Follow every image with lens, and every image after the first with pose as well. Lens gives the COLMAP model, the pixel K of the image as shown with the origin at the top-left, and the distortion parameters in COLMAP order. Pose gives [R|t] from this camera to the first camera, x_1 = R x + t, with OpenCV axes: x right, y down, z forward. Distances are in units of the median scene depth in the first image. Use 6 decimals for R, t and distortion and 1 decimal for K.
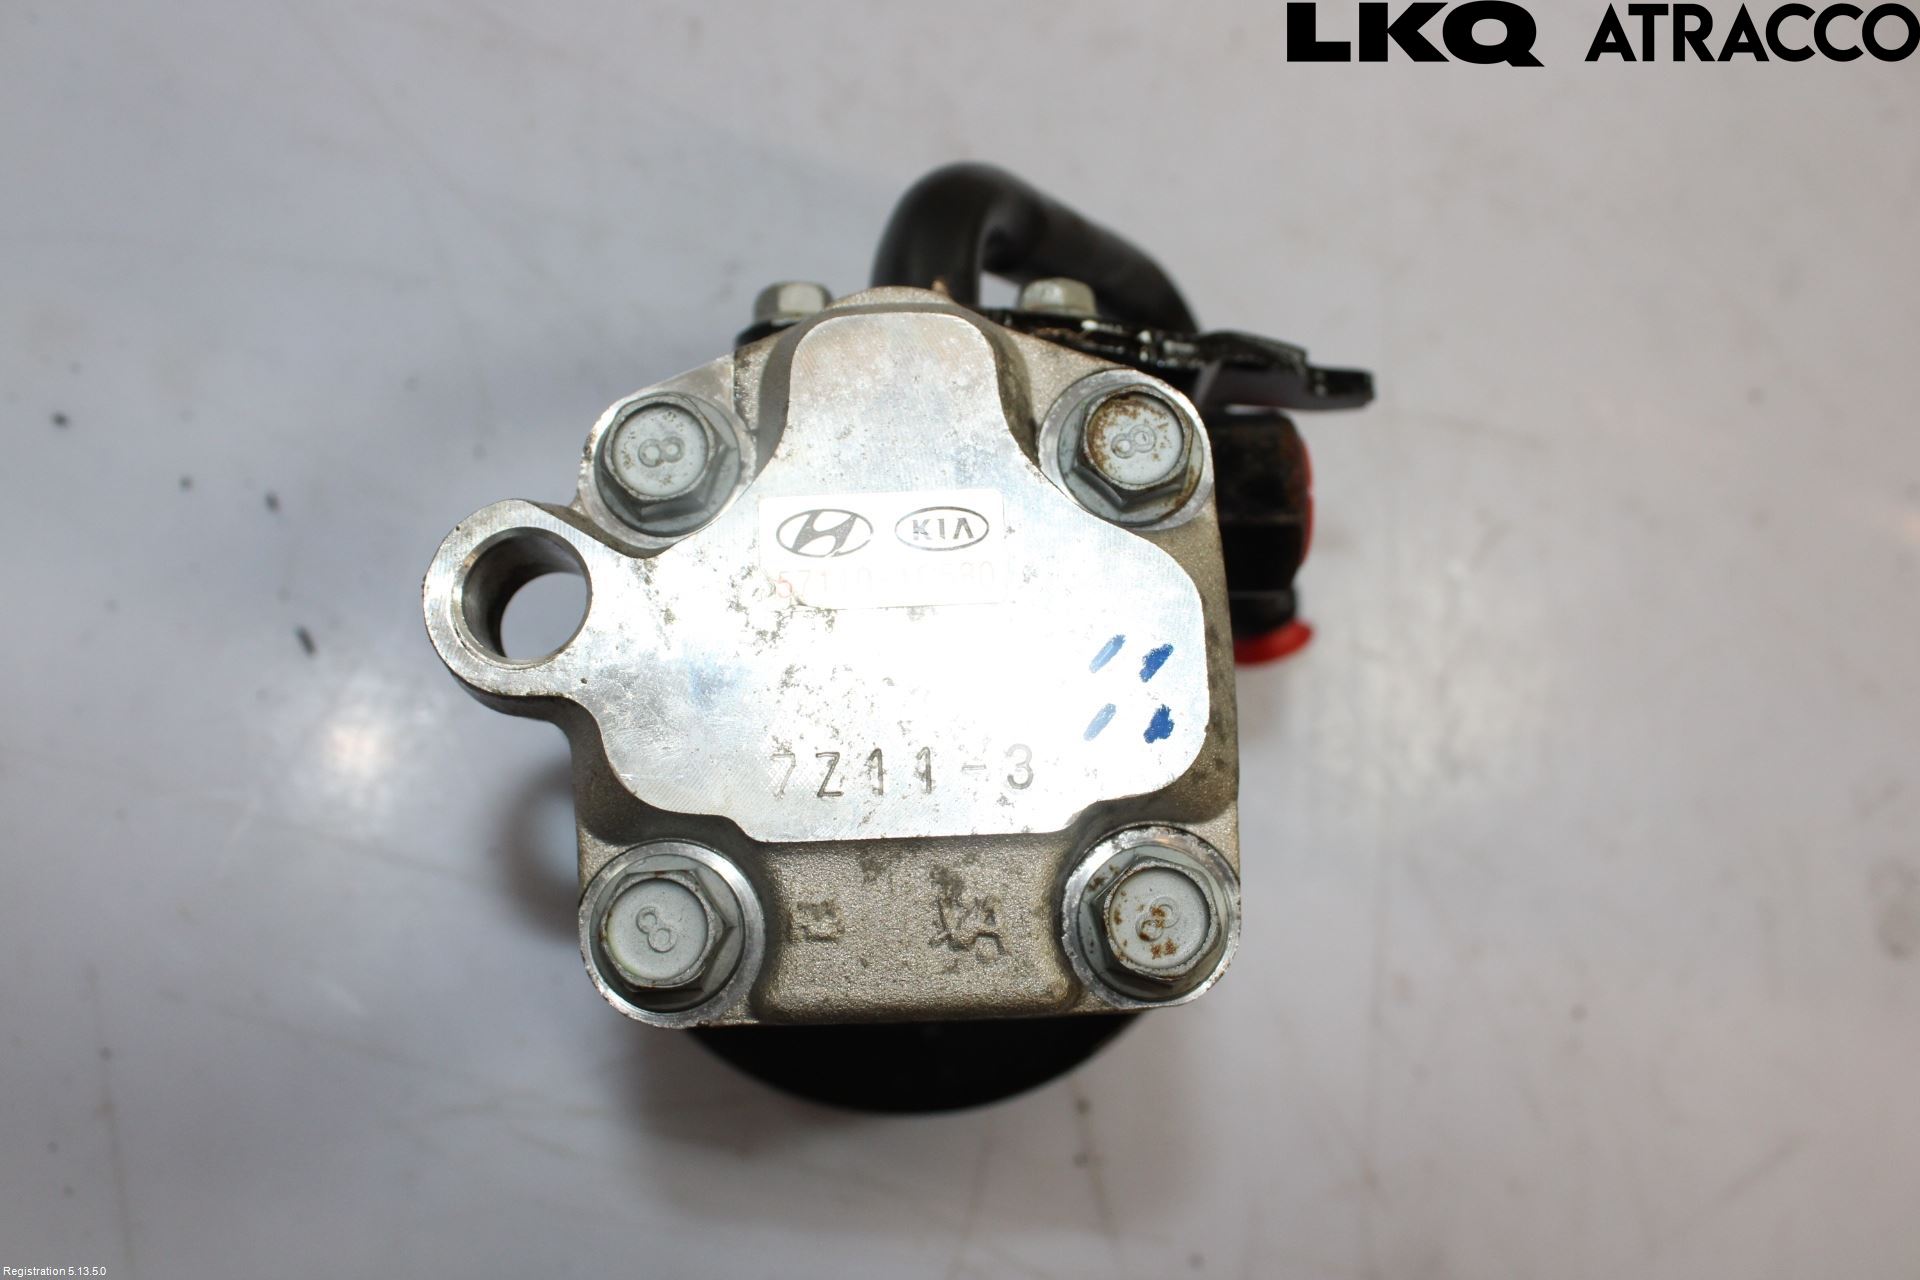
lens RADIAL K [[1733.7, 0, 960.0], [0, 1733.7, 640.0], [0, 0, 1]] dist [-0.180196, 0.153206]
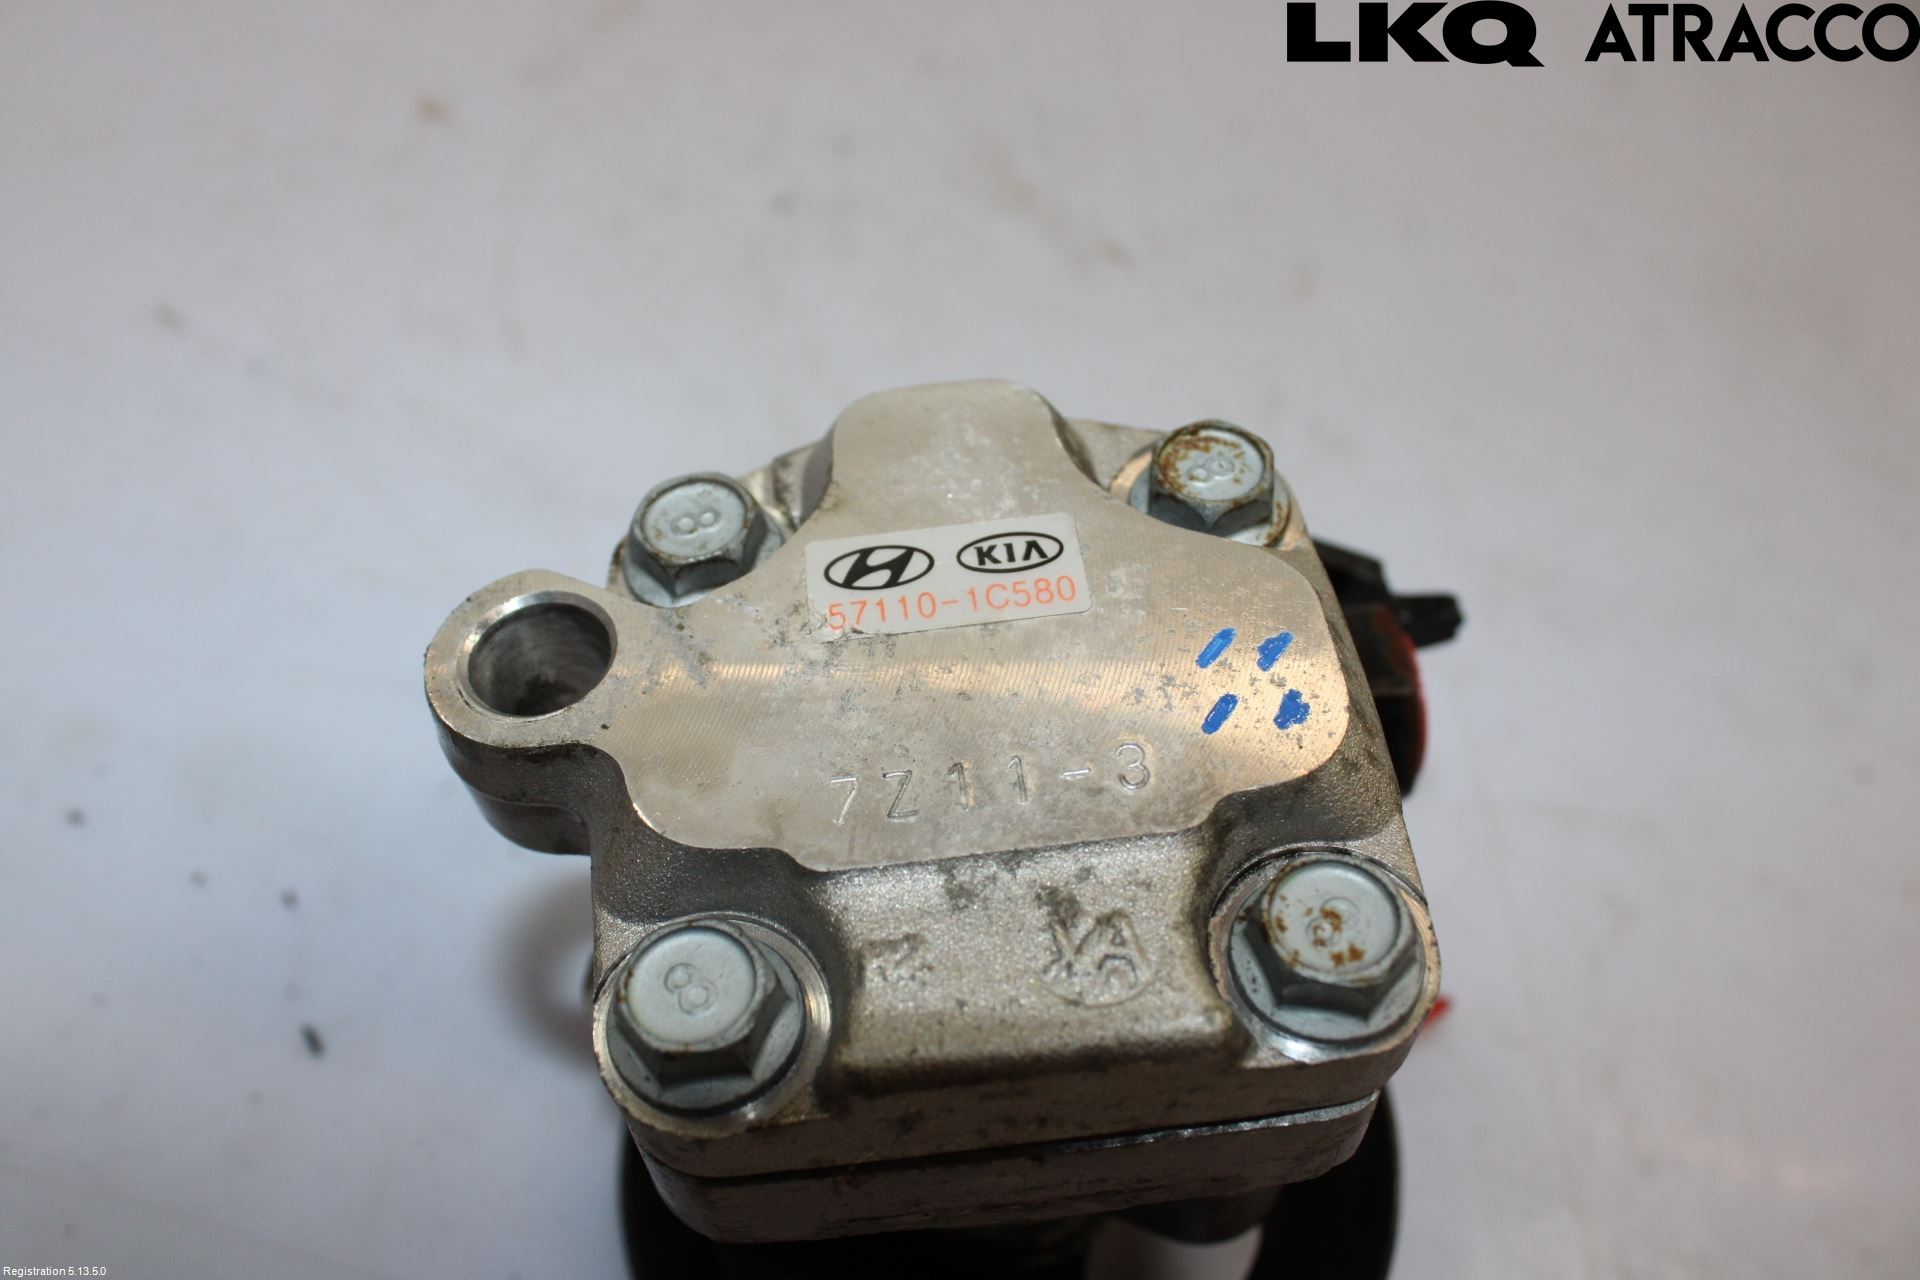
lens RADIAL K [[1688.4, 0, 960.0], [0, 1688.4, 640.0], [0, 0, 1]] dist [-0.170168, 0.136994]
pose [[0.994942, -0.099594, -0.013073, -0.029380], [0.080765, 0.870560, -0.485389, 0.395606], [0.059722, 0.481878, 0.874201, 0.264565]]
